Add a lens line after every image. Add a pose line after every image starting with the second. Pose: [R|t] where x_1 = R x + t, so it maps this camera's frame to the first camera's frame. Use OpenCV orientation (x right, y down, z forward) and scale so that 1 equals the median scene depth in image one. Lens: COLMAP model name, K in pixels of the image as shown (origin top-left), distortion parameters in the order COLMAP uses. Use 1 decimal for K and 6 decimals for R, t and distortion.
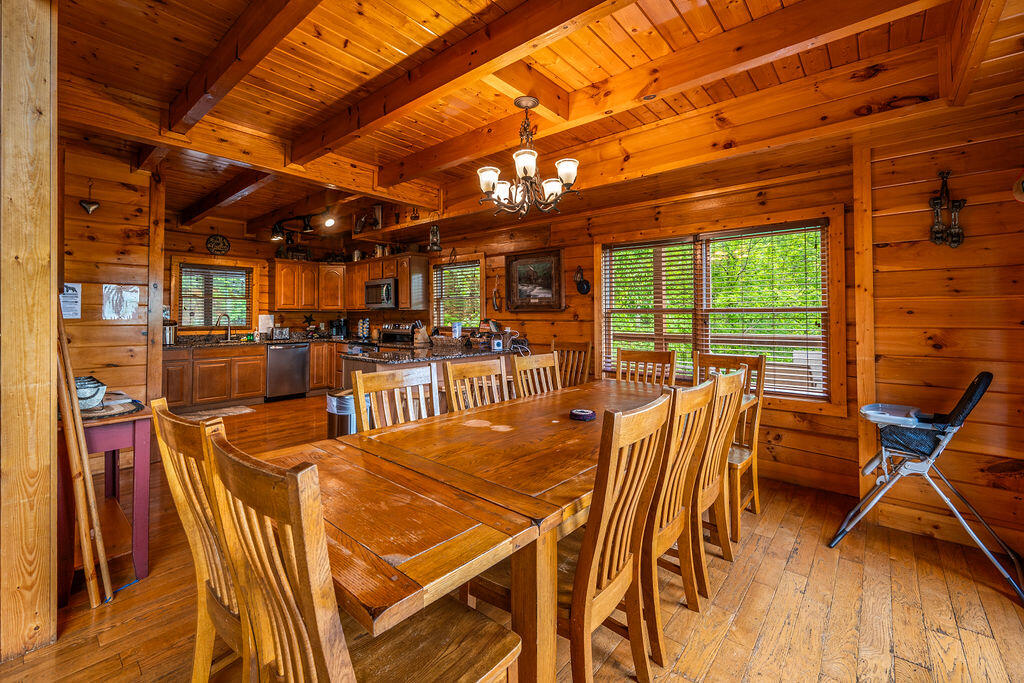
lens RADIAL K [[416.8, 0, 508.4], [0, 416.8, 304.1], [0, 0, 1]] dist [0.004800, 0.000301]
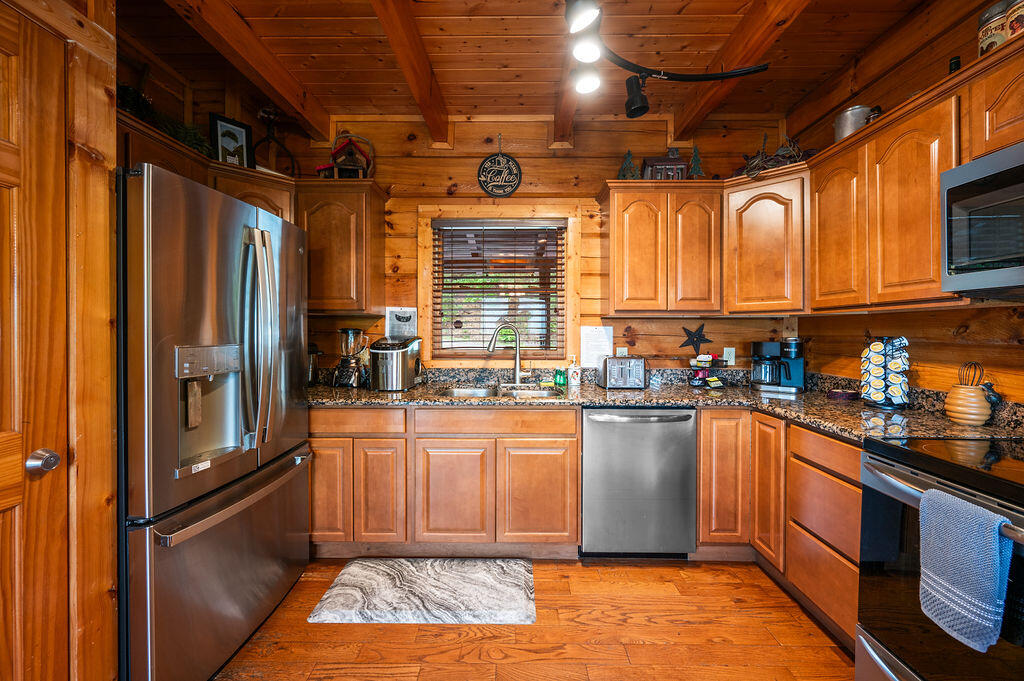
lens RADIAL K [[406.5, 0, 512.2], [0, 406.5, 331.6], [0, 0, 1]] dist [0.000614, -0.000713]
pose [[0.640251, 0.004921, -0.768150, -0.342097], [0.018586, 0.999588, 0.021895, 0.022139], [0.767941, -0.028295, 0.639895, 0.723662]]
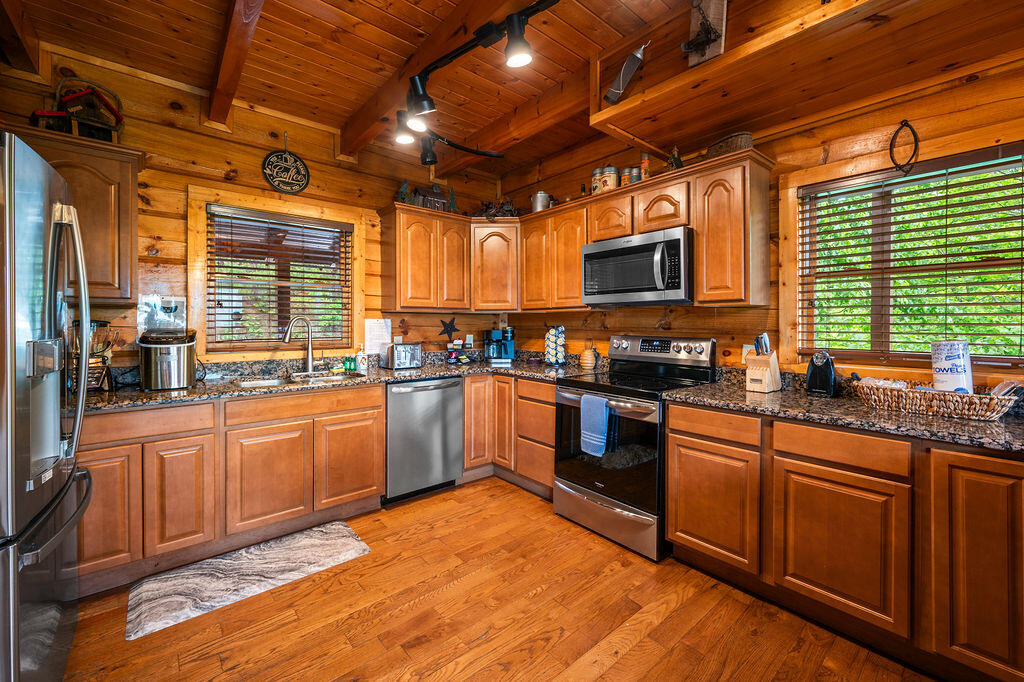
lens RADIAL K [[416.8, 0, 514.8], [0, 416.8, 323.0], [0, 0, 1]] dist [0.004800, 0.000301]
pose [[0.988187, 0.002321, -0.153233, -0.366138], [0.001918, 0.999620, 0.027511, 0.018434], [0.153238, -0.027480, 0.987807, 0.568664]]
